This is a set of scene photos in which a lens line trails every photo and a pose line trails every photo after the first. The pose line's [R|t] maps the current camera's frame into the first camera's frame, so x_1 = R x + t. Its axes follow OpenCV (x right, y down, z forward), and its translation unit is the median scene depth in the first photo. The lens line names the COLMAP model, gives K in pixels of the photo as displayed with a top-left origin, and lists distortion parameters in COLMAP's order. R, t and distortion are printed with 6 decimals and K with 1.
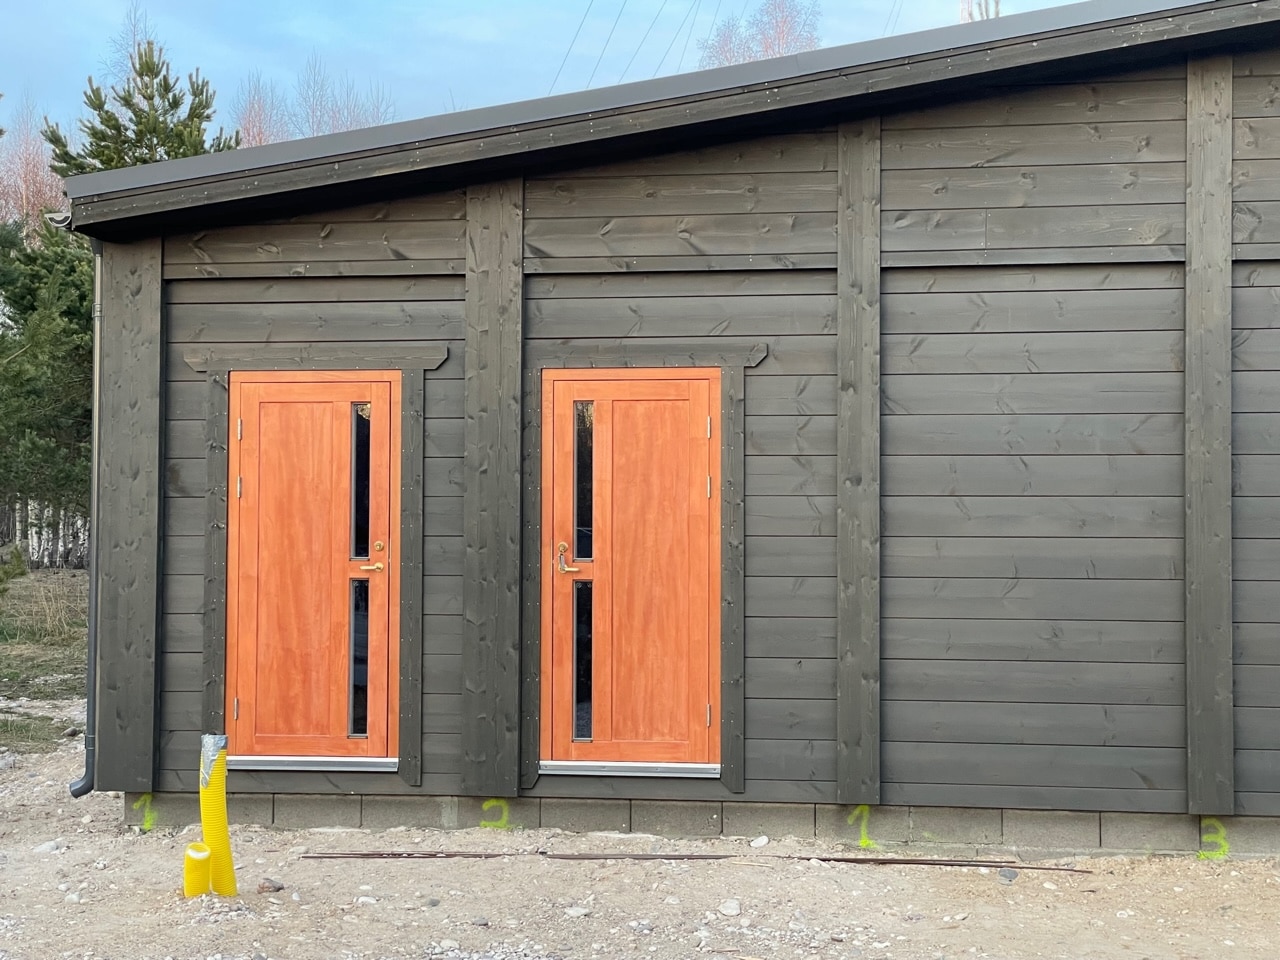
lens RADIAL K [[2054.3, 0, 640.0], [0, 2054.3, 480.0], [0, 0, 1]] dist [0.131112, -0.164448]
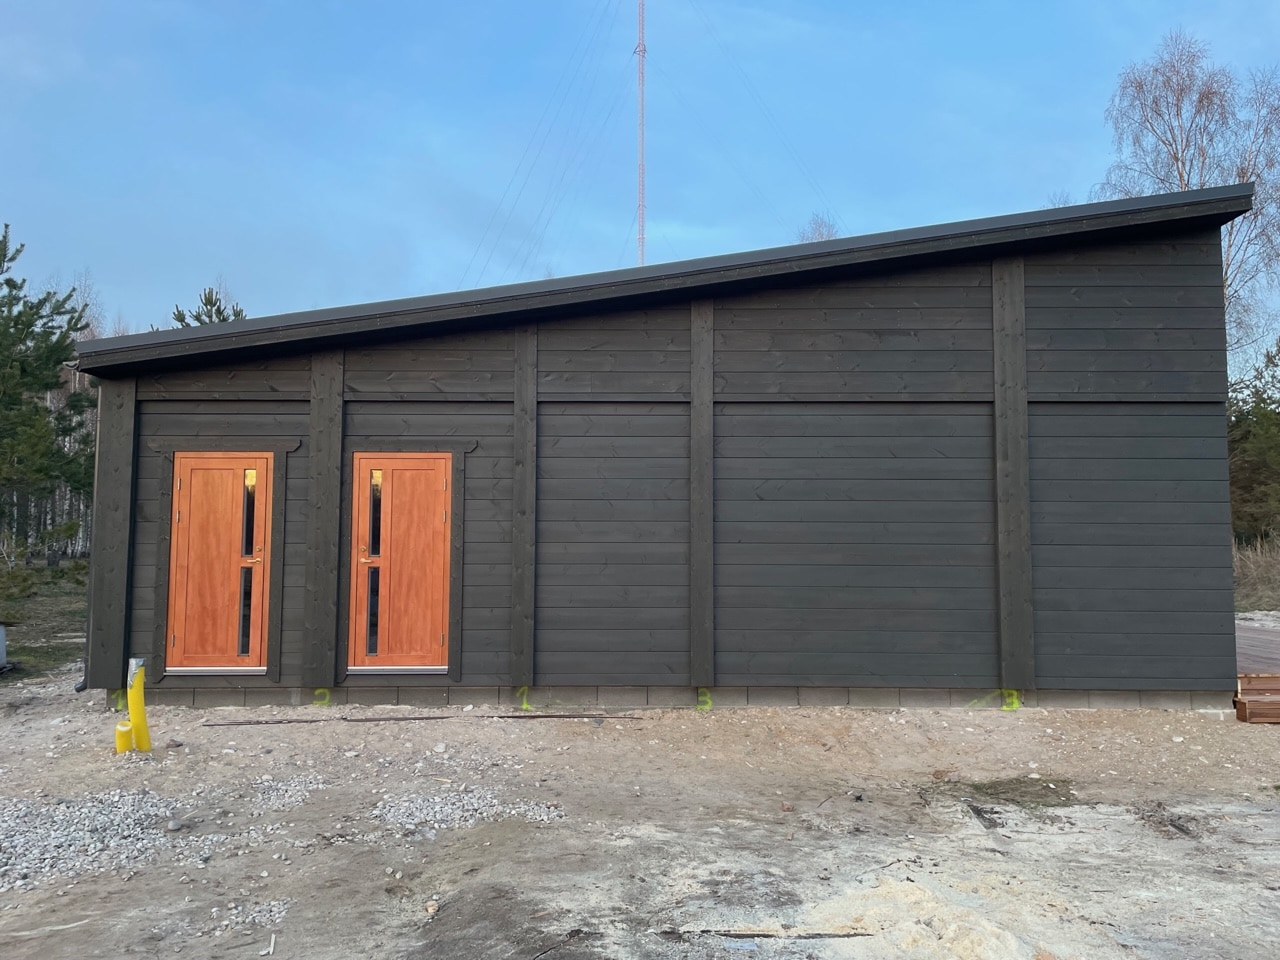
lens RADIAL K [[965.0, 0, 638.1], [0, 965.0, 473.9], [0, 0, 1]] dist [0.111943, -0.159654]
pose [[0.989734, 0.008891, 0.142642, 0.081481], [-0.002953, 0.999122, -0.041788, 0.001222], [-0.142888, 0.040938, 0.988892, 0.102998]]
